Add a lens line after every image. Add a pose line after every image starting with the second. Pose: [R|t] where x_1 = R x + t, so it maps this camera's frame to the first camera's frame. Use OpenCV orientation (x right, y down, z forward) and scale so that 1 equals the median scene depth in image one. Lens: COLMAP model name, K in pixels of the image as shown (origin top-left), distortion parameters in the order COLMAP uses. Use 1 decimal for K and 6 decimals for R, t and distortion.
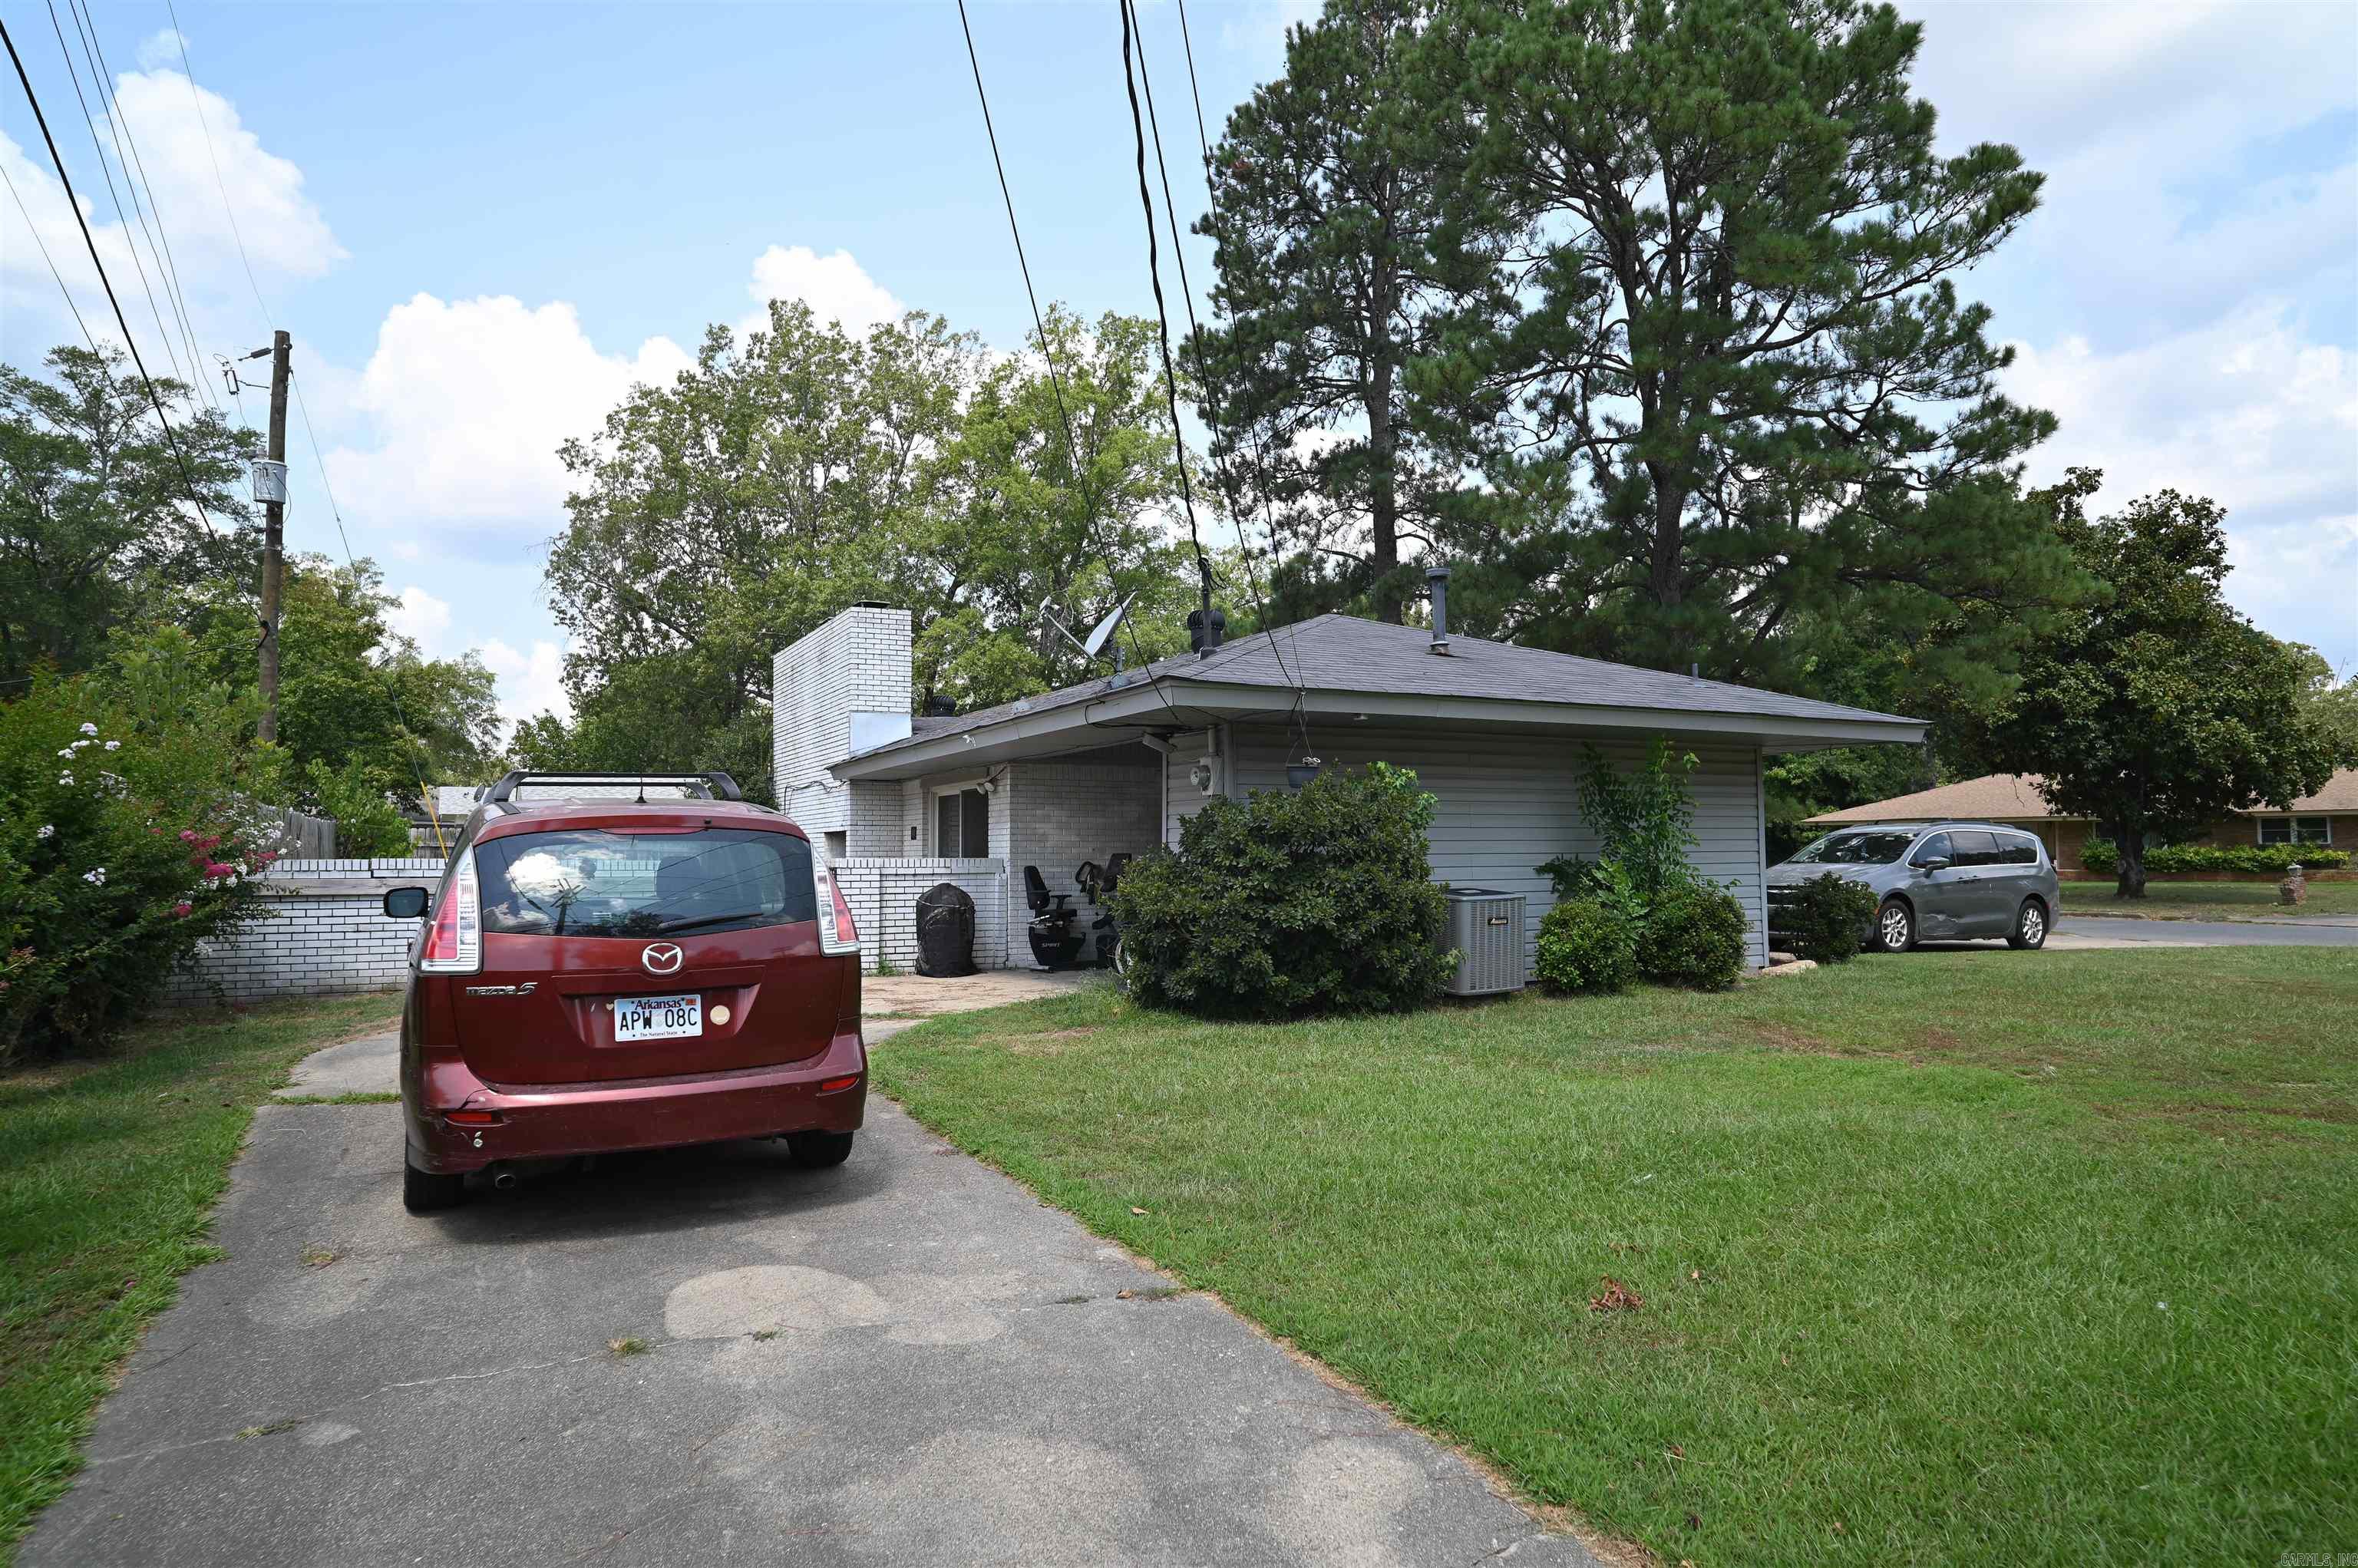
lens RADIAL K [[1406.2, 0, 1182.8], [0, 1406.2, 798.1], [0, 0, 1]] dist [-0.034500, 0.020187]
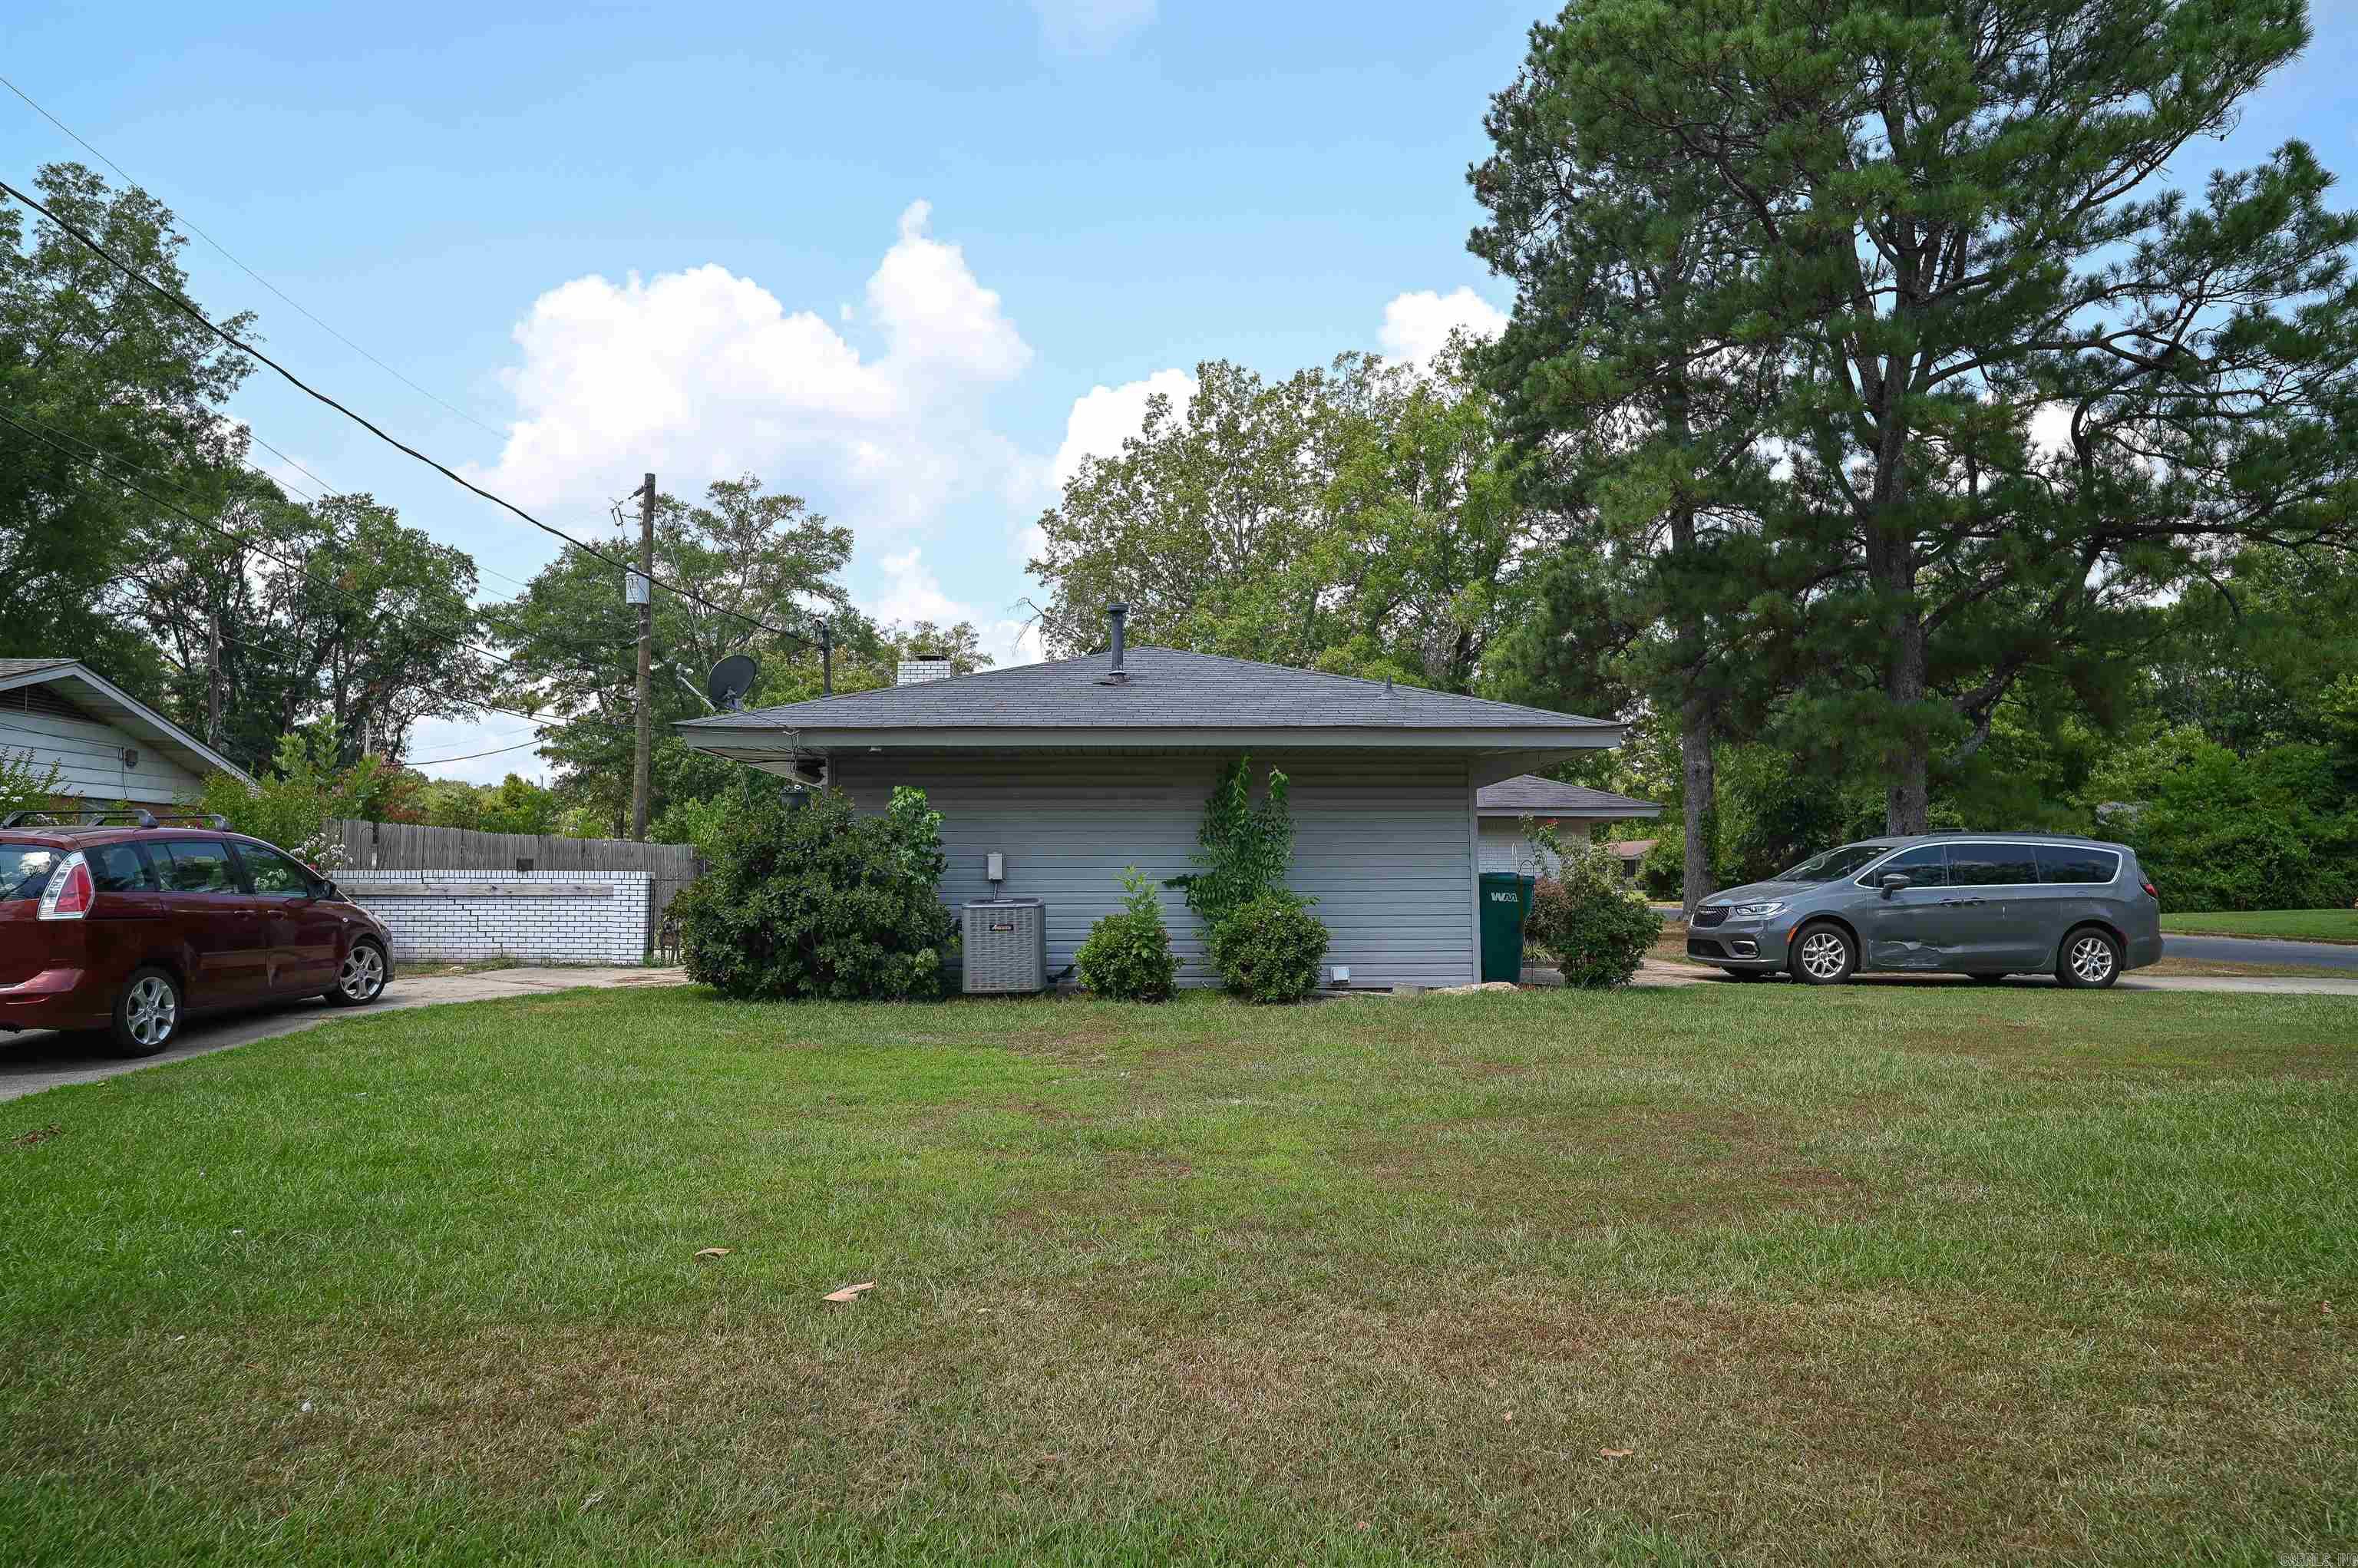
lens RADIAL K [[1406.2, 0, 1170.8], [0, 1406.2, 776.6], [0, 0, 1]] dist [-0.034500, 0.020187]
pose [[0.897773, -0.027294, -0.439612, 0.159165], [0.014197, 0.999353, -0.033053, 0.001388], [0.440229, 0.023433, 0.897580, 0.012054]]
